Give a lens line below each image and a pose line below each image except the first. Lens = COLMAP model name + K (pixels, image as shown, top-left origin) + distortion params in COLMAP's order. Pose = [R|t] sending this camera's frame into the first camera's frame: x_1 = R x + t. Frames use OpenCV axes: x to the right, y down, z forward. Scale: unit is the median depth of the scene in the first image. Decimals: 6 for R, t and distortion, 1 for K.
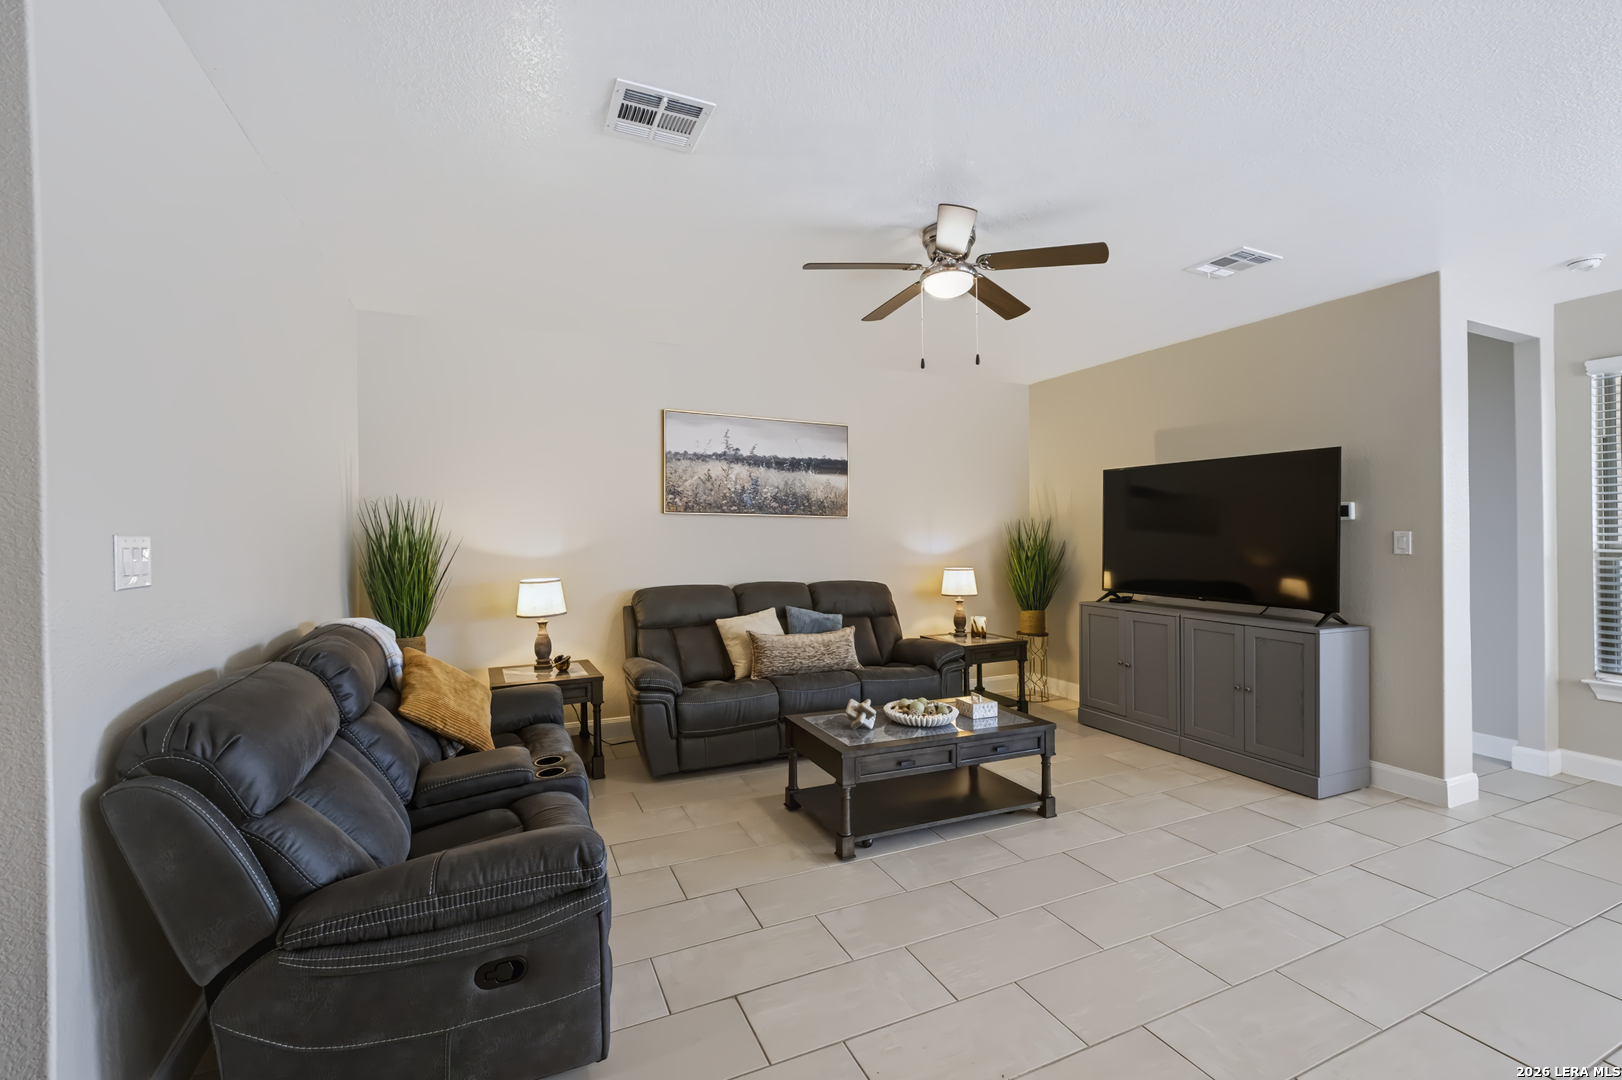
lens RADIAL K [[680.9, 0, 811.0], [0, 680.9, 540.0], [0, 0, 1]] dist [0.000811, 0.000118]
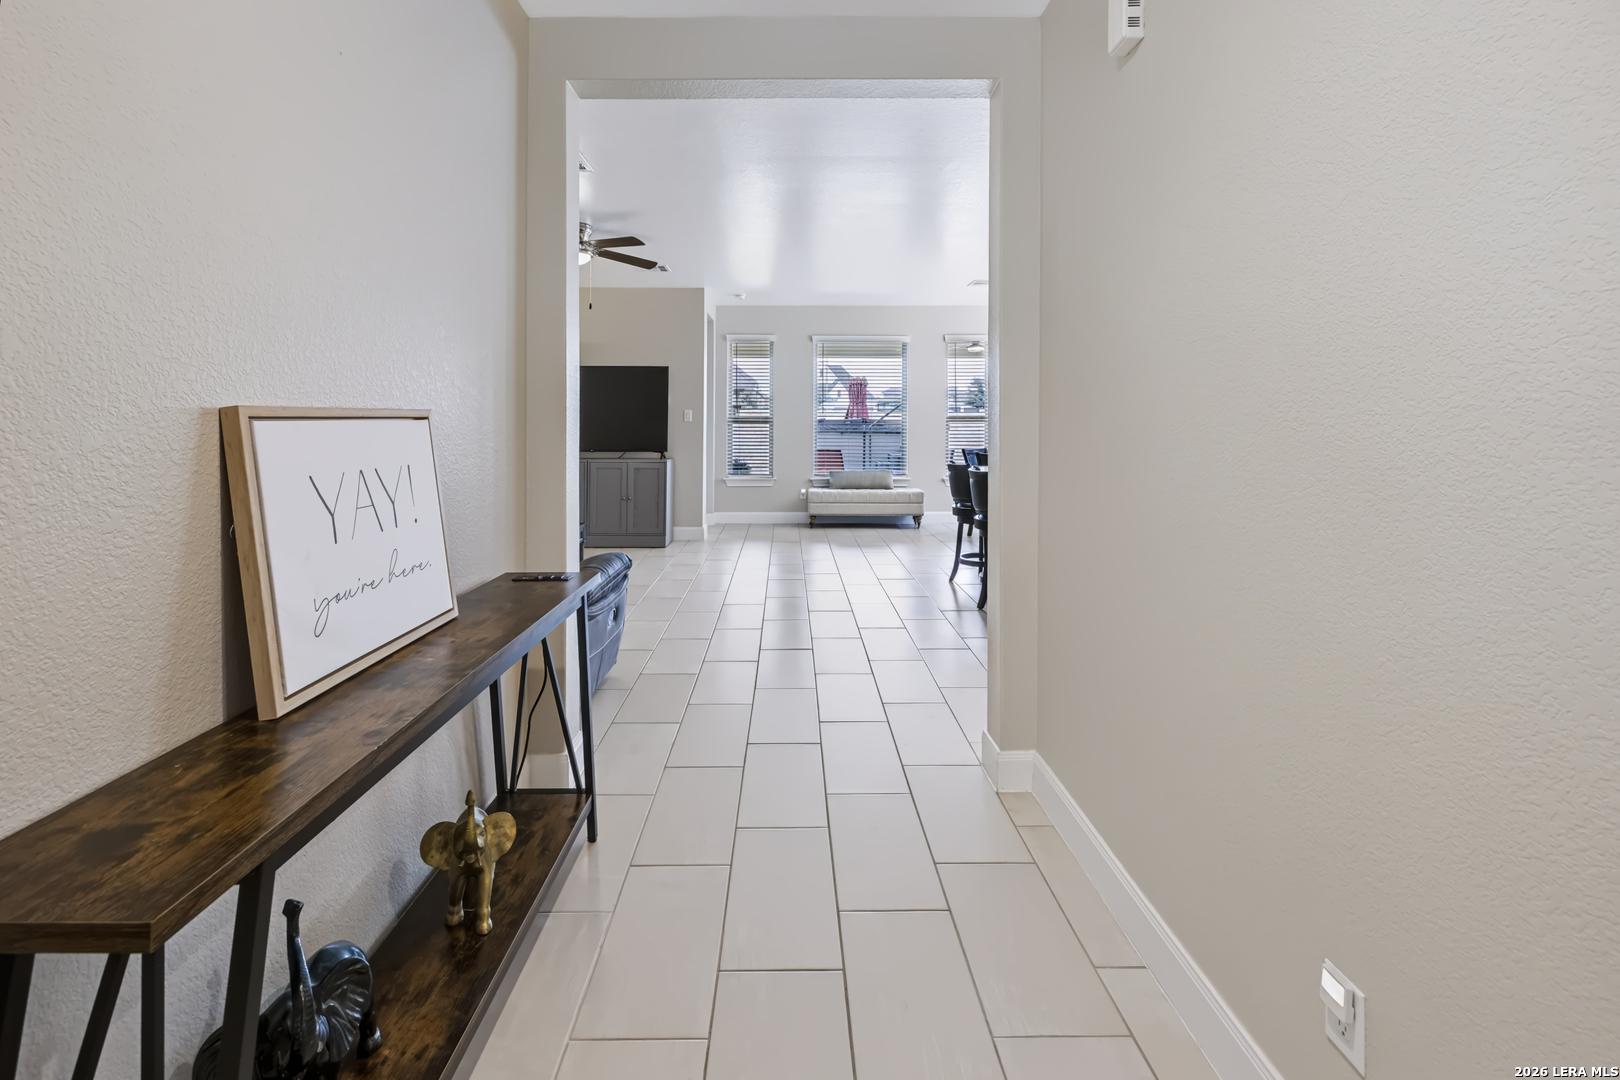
lens RADIAL K [[680.1, 0, 810.0], [0, 680.1, 540.0], [0, 0, 1]] dist [0.000811, 0.000118]
pose [[0.390282, -0.166015, 0.905604, -0.914301], [0.009174, 0.984261, 0.176481, 0.013831], [-0.920650, -0.060570, 0.385663, -0.169533]]
